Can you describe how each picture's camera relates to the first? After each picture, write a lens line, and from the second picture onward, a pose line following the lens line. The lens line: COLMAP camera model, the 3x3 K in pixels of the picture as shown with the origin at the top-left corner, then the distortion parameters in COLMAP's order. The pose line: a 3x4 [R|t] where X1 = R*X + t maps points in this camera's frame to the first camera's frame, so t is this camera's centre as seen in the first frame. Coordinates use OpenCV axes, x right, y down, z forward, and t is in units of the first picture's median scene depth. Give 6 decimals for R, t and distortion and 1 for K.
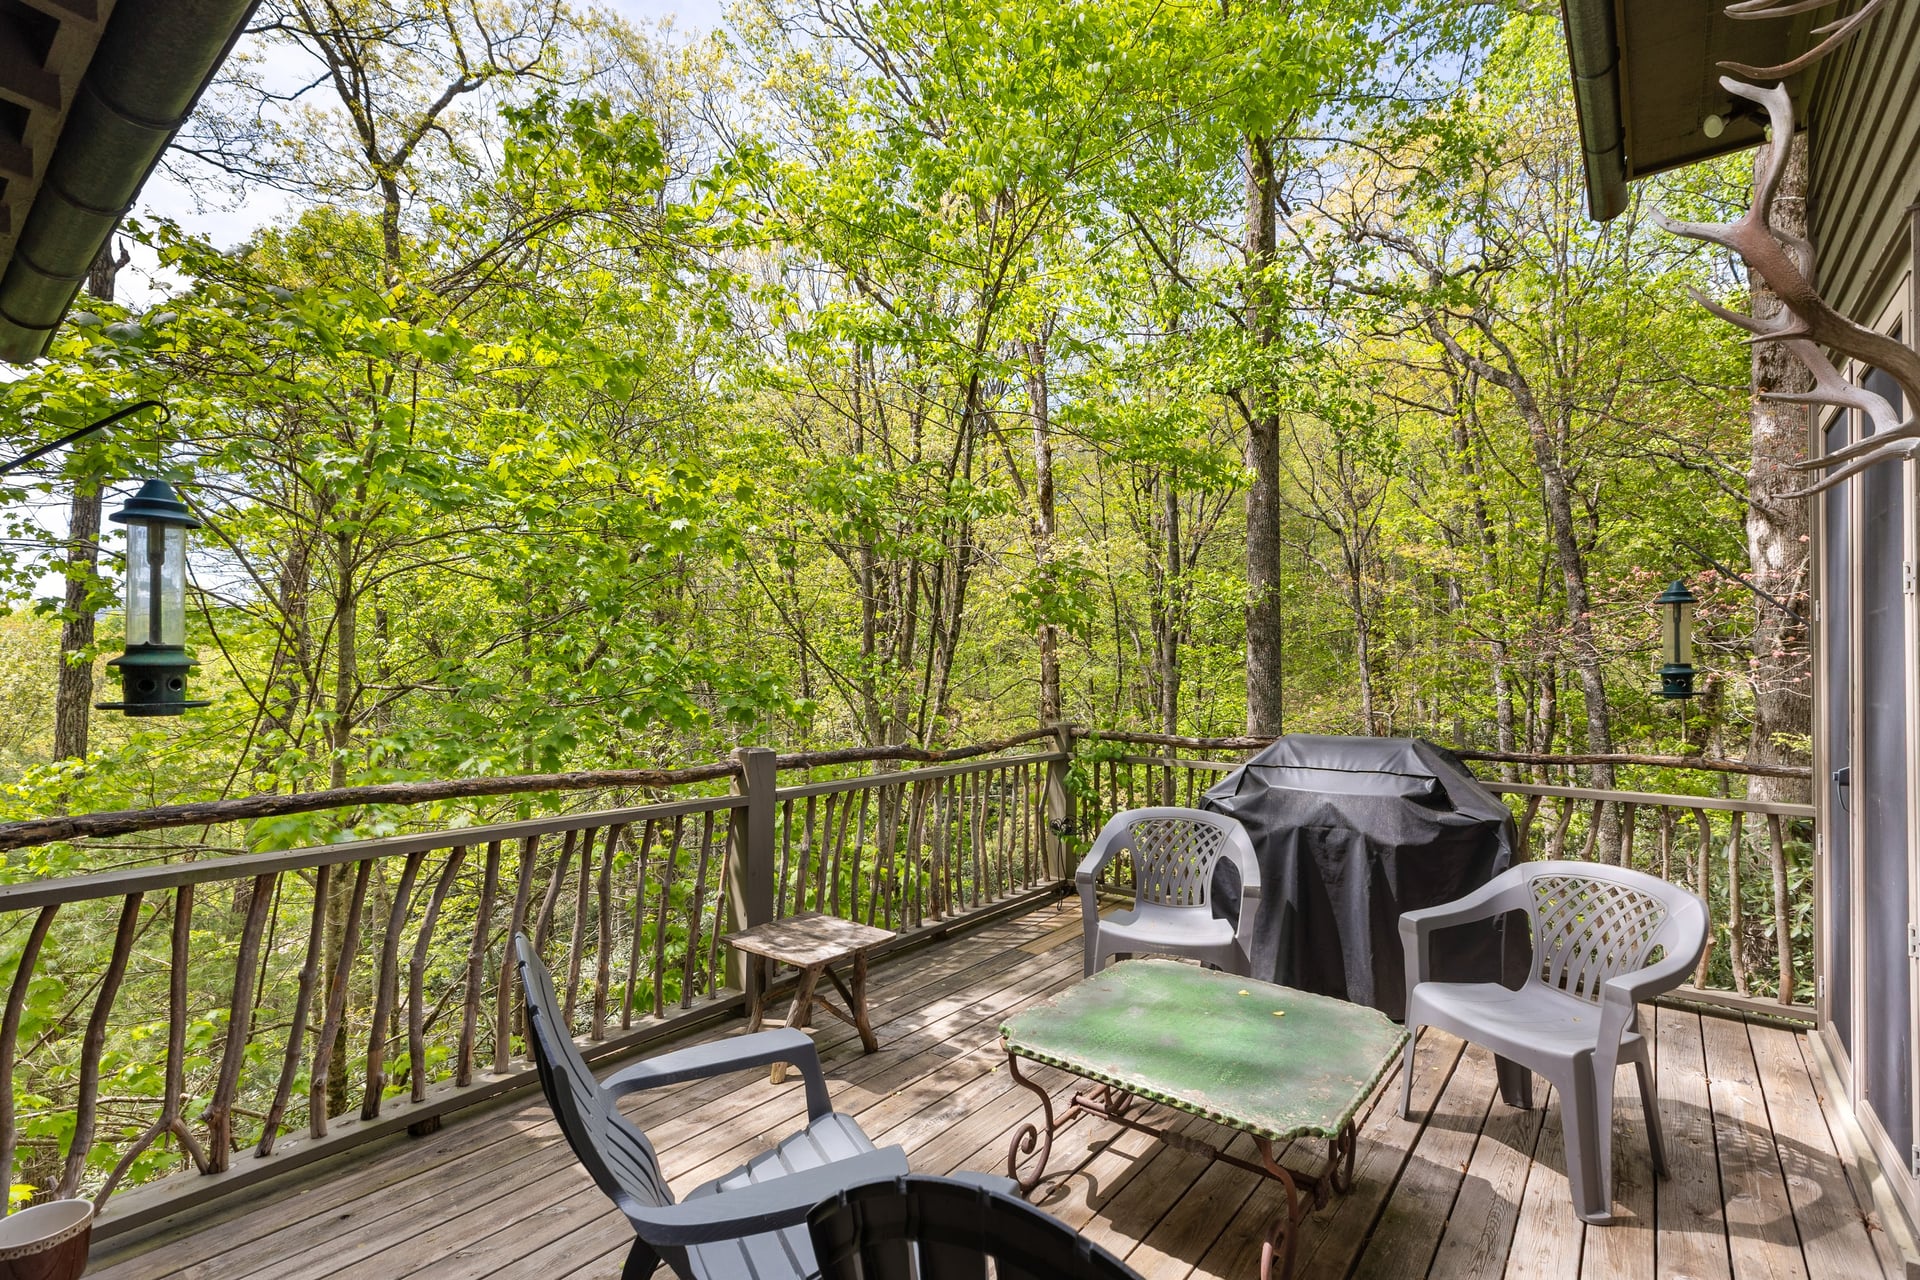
lens RADIAL K [[871.0, 0, 961.2], [0, 871.0, 659.5], [0, 0, 1]] dist [0.000436, 0.000035]
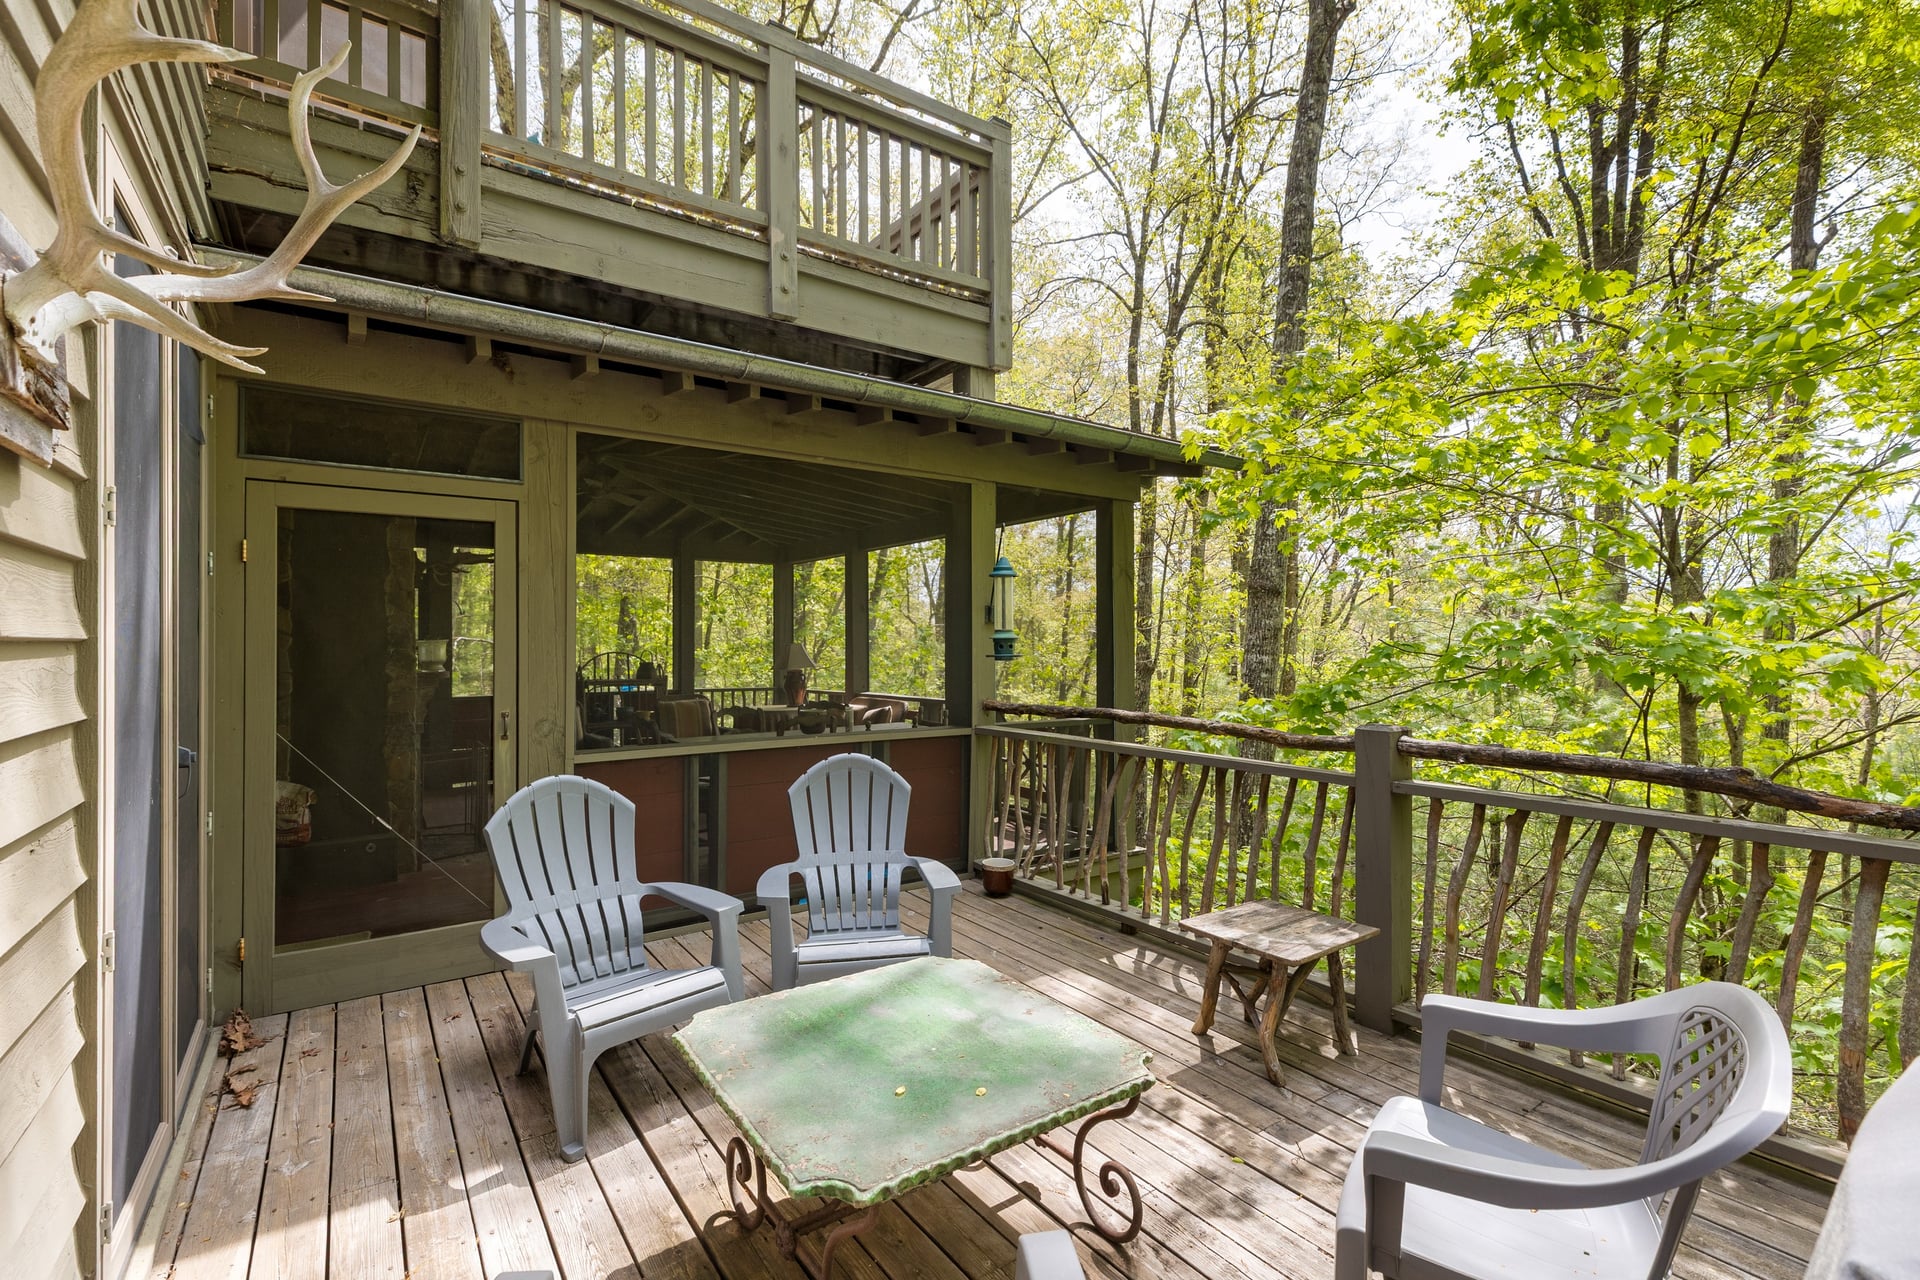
lens RADIAL K [[871.0, 0, 961.2], [0, 871.0, 659.5], [0, 0, 1]] dist [0.000436, 0.000035]
pose [[-0.284693, -0.003075, -0.958614, 0.787062], [0.005140, 0.999976, -0.004734, 0.043805], [0.958605, -0.006274, -0.284670, 0.949401]]
